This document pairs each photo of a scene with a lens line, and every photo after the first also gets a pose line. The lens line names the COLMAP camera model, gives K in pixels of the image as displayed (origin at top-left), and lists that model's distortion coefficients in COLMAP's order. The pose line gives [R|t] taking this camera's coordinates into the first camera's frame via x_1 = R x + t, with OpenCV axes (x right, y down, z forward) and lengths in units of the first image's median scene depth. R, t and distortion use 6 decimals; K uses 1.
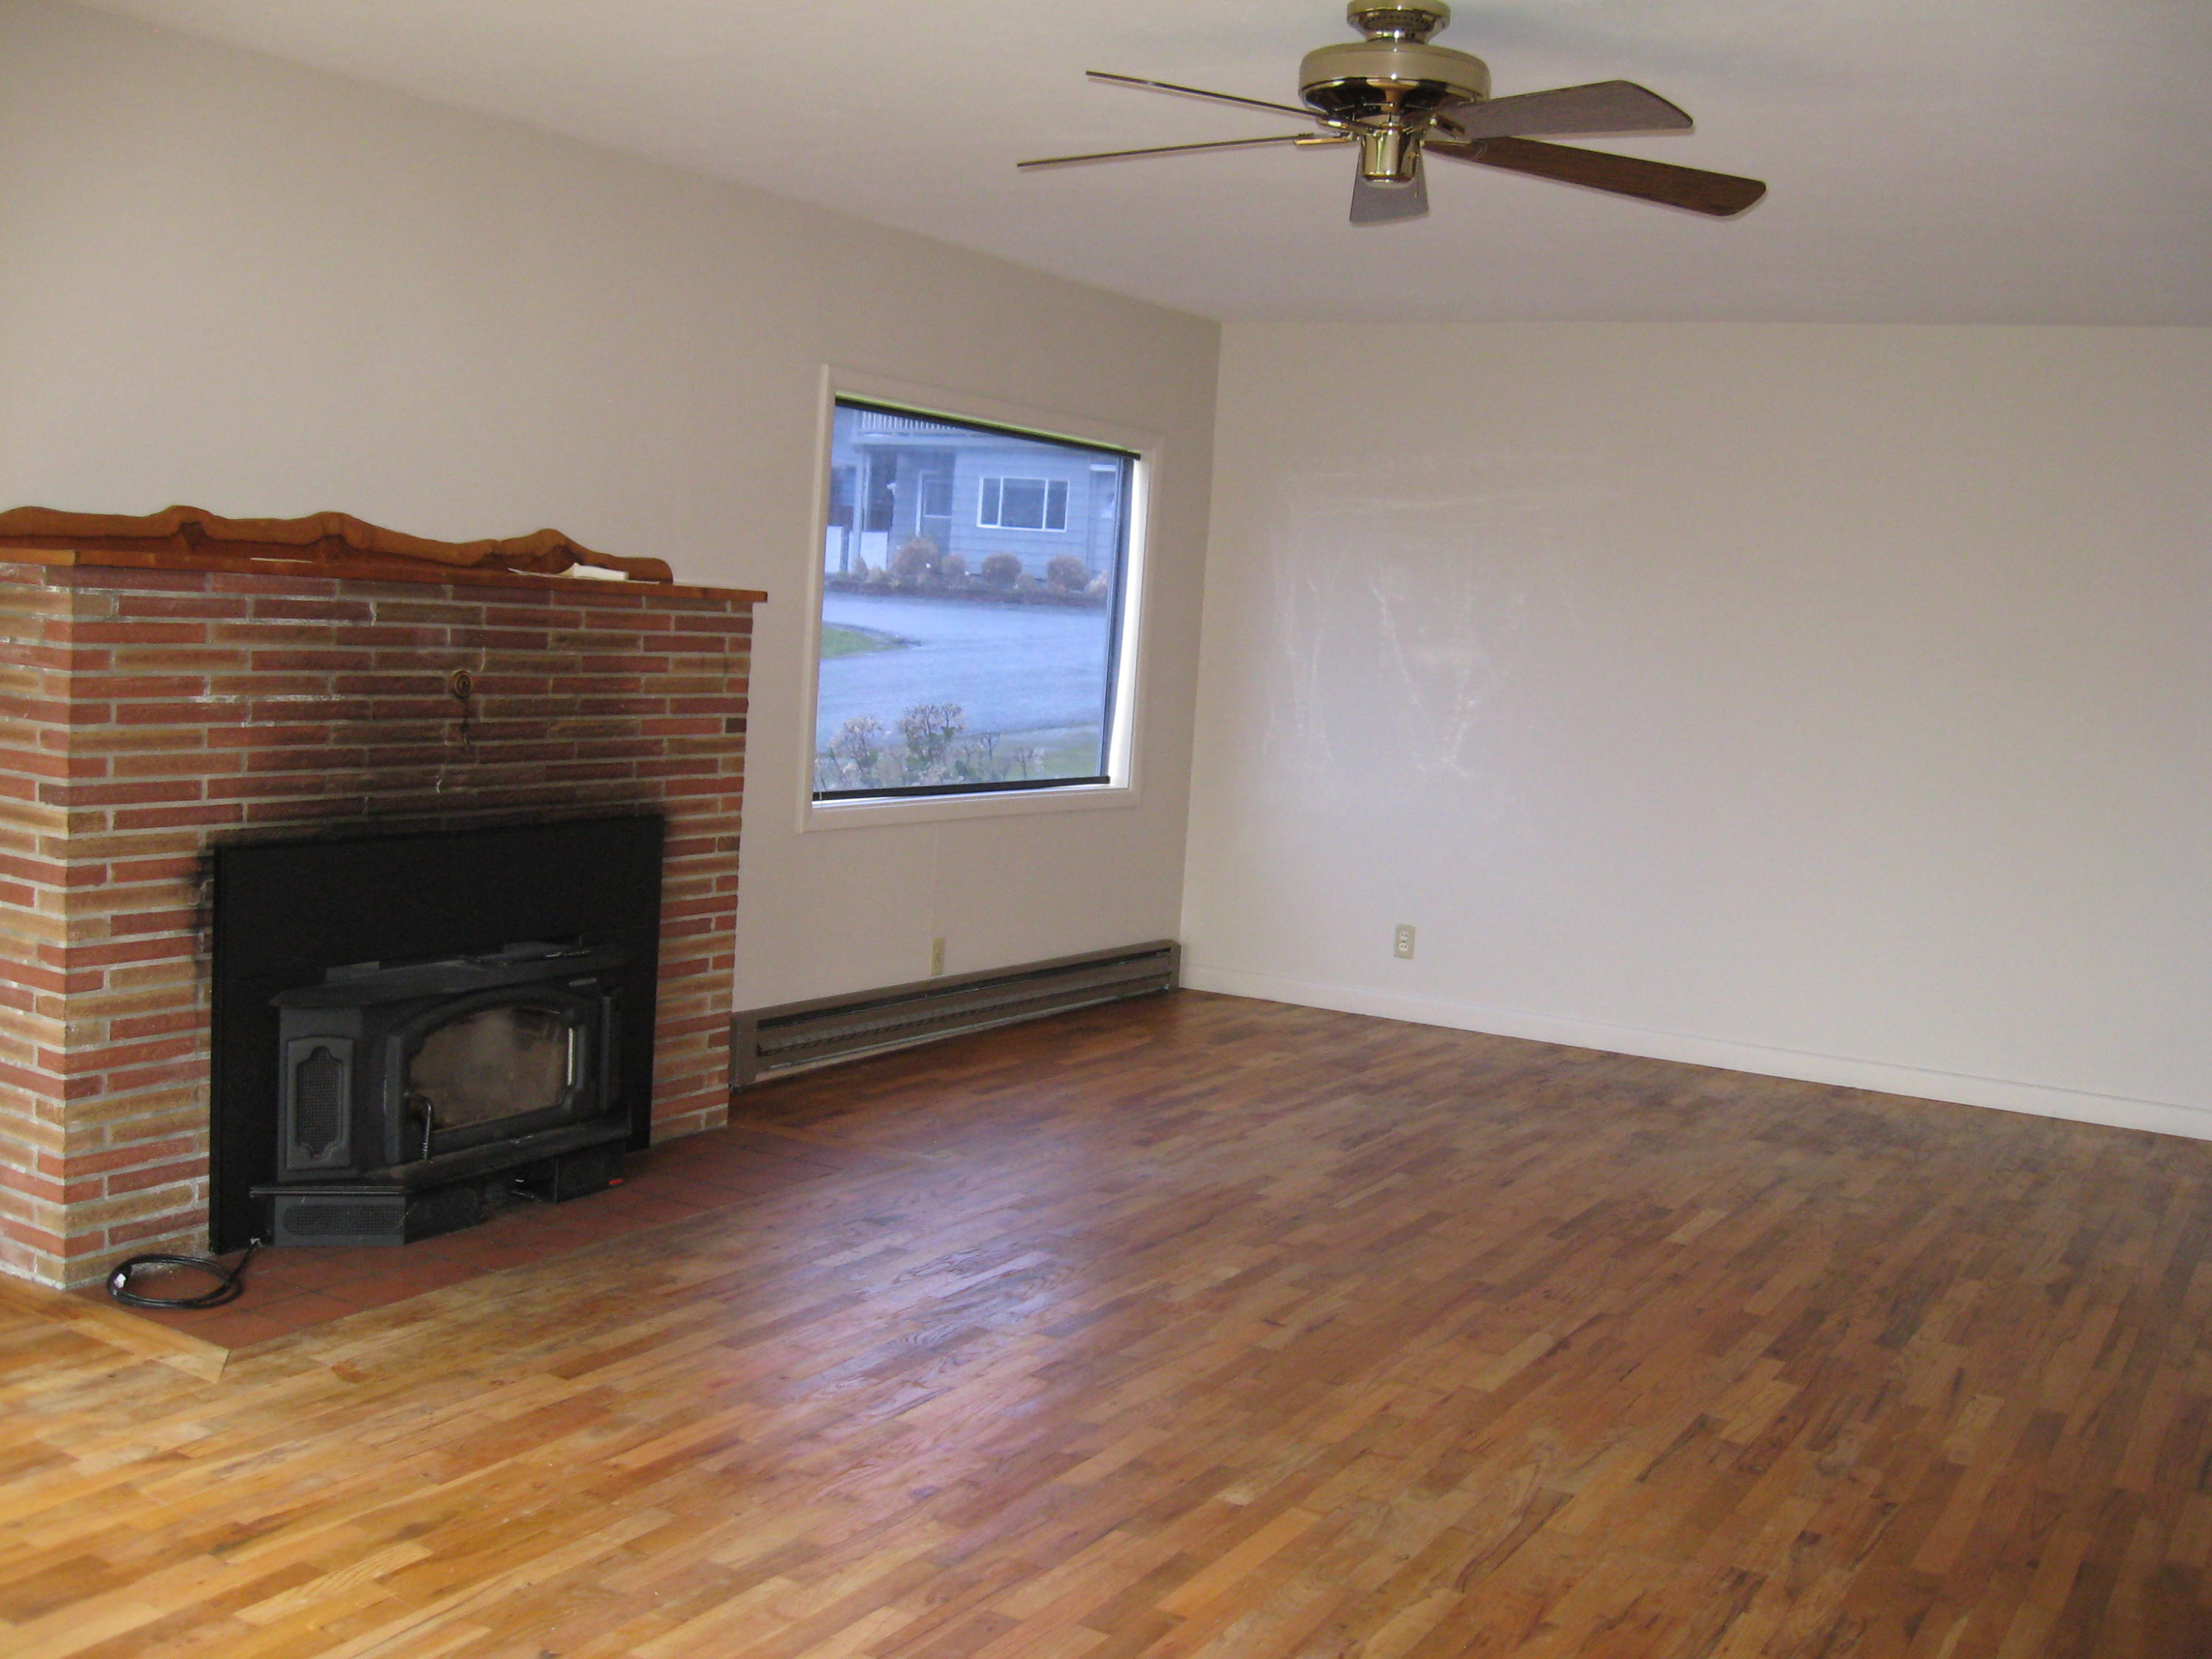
lens RADIAL K [[2271.7, 0, 1110.2], [0, 2271.7, 829.7], [0, 0, 1]] dist [-0.106436, 0.000000]
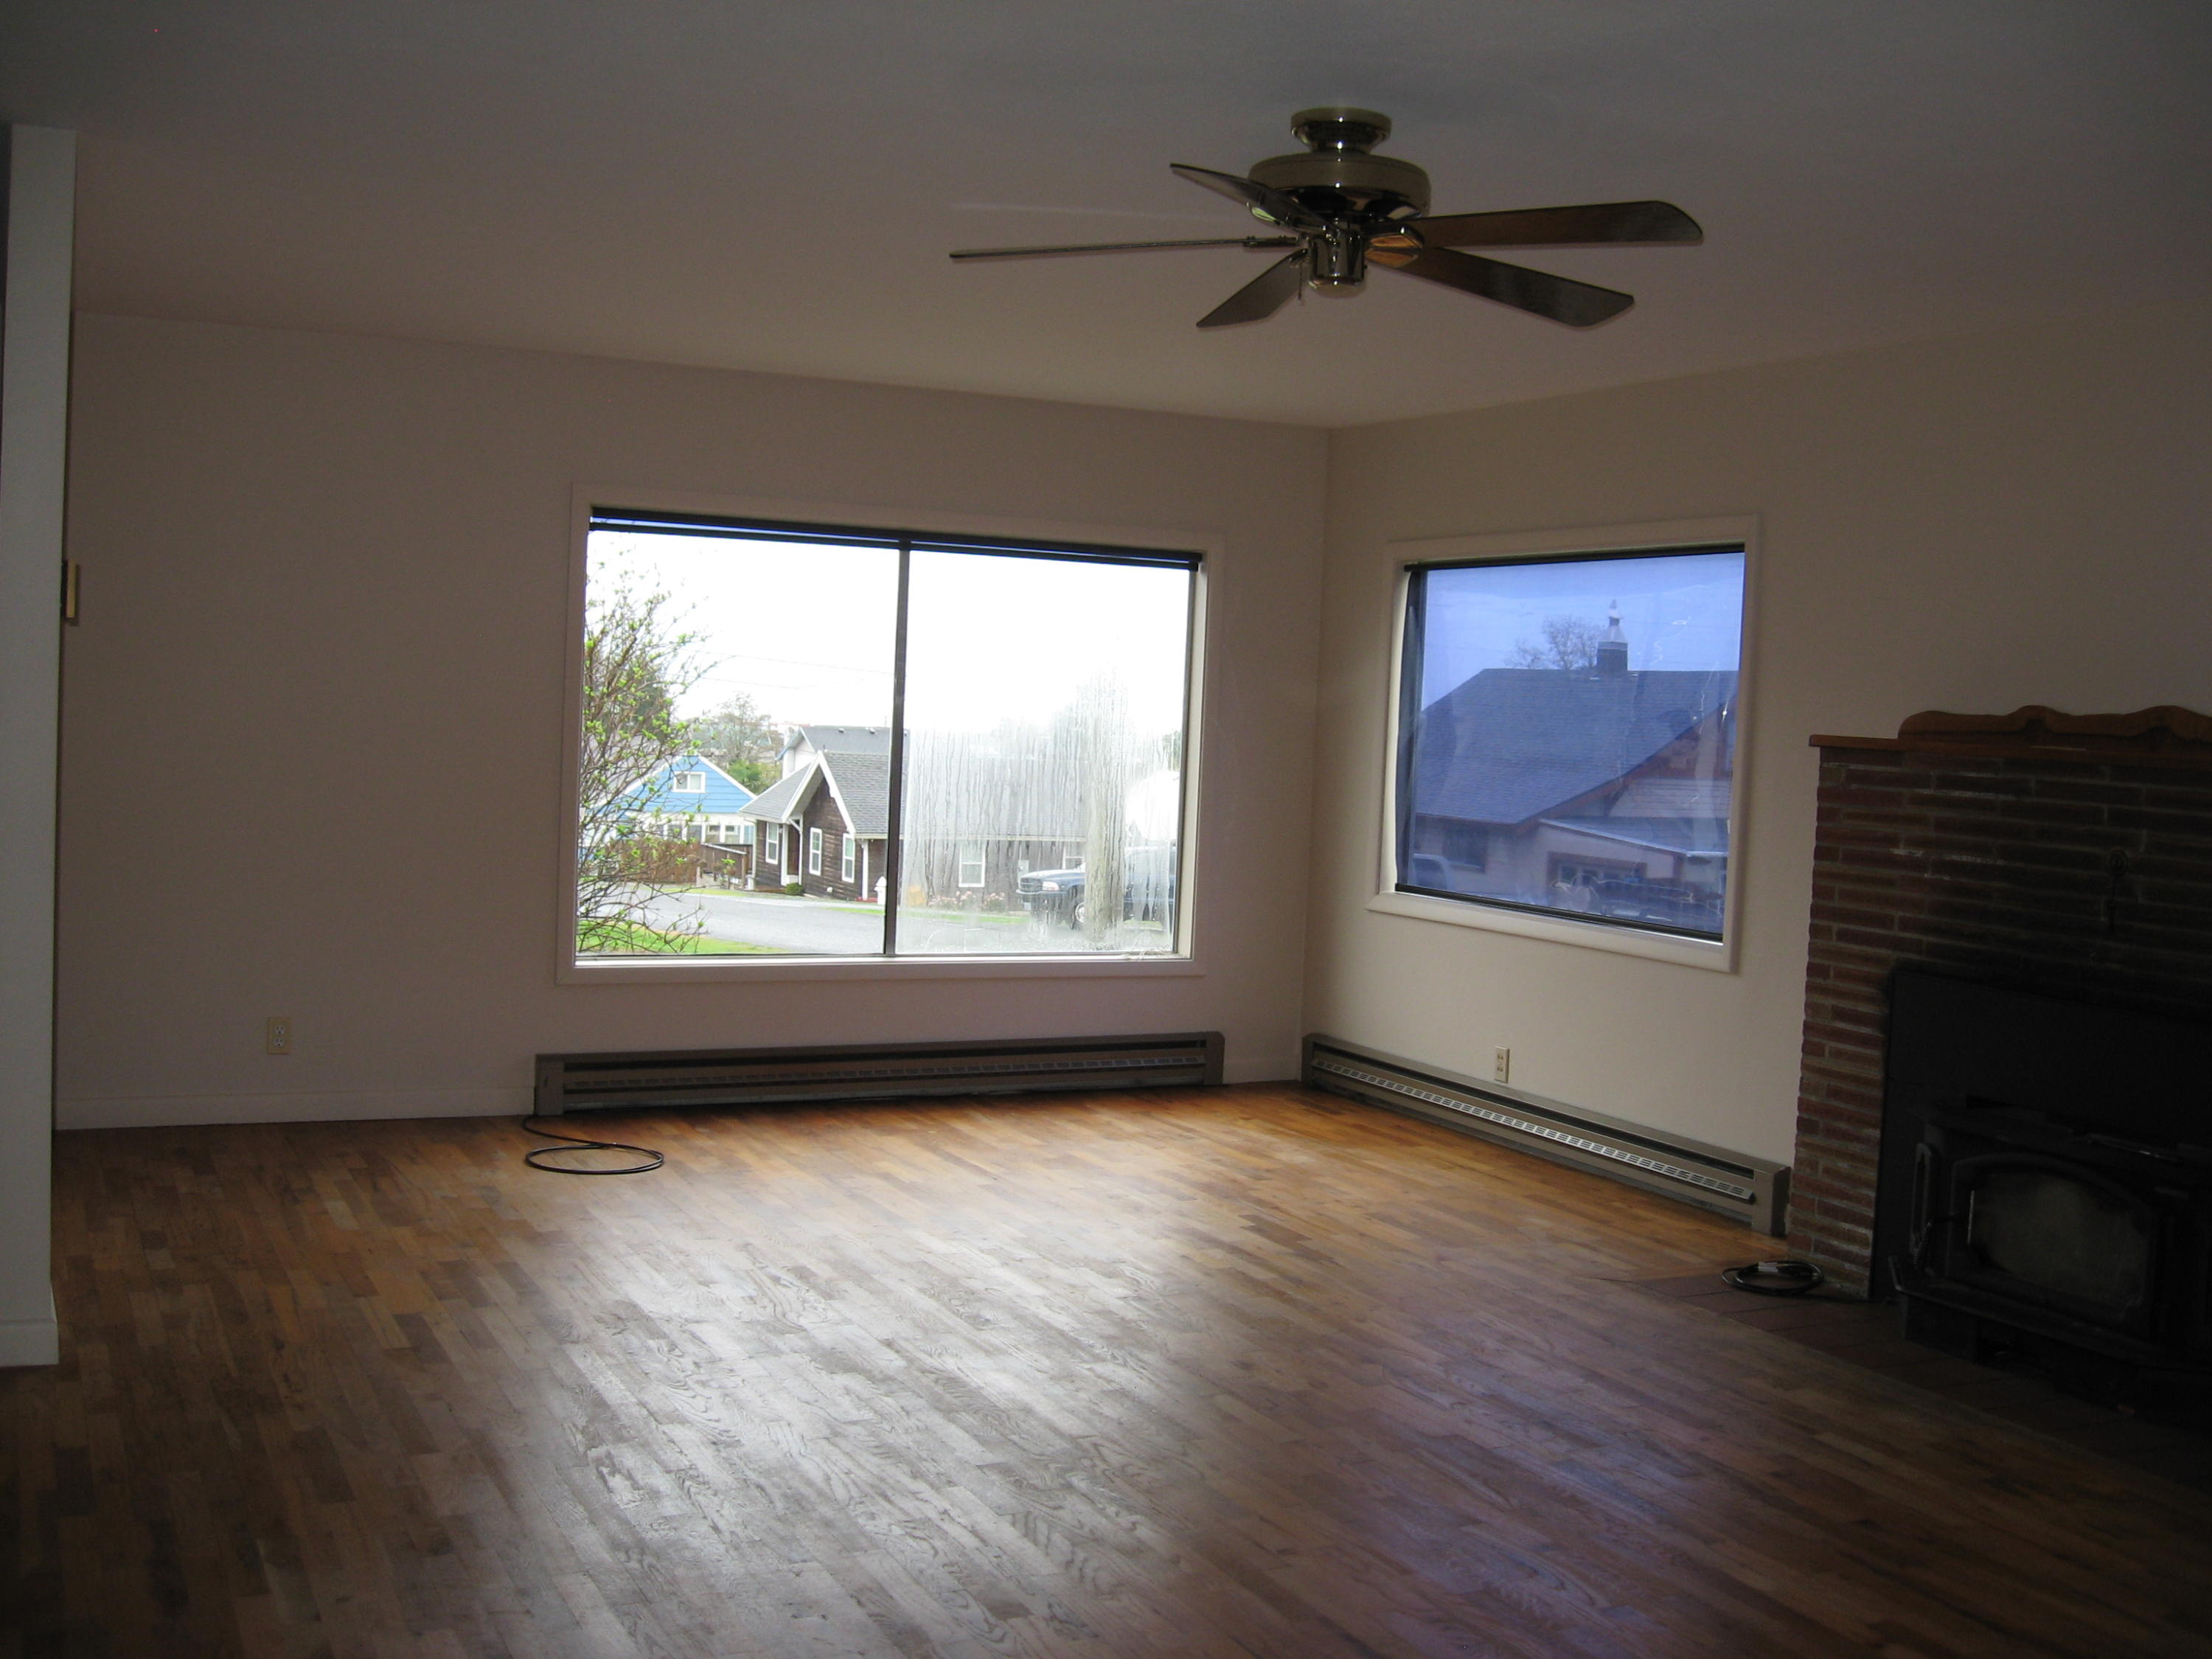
lens RADIAL K [[2271.7, 0, 1109.6], [0, 2271.7, 829.1], [0, 0, 1]] dist [-0.106436, 0.000000]
pose [[-0.539467, -0.036227, -0.841227, 0.899043], [-0.159745, 0.985333, 0.060009, -0.074949], [0.826715, 0.166754, -0.537341, 1.295747]]
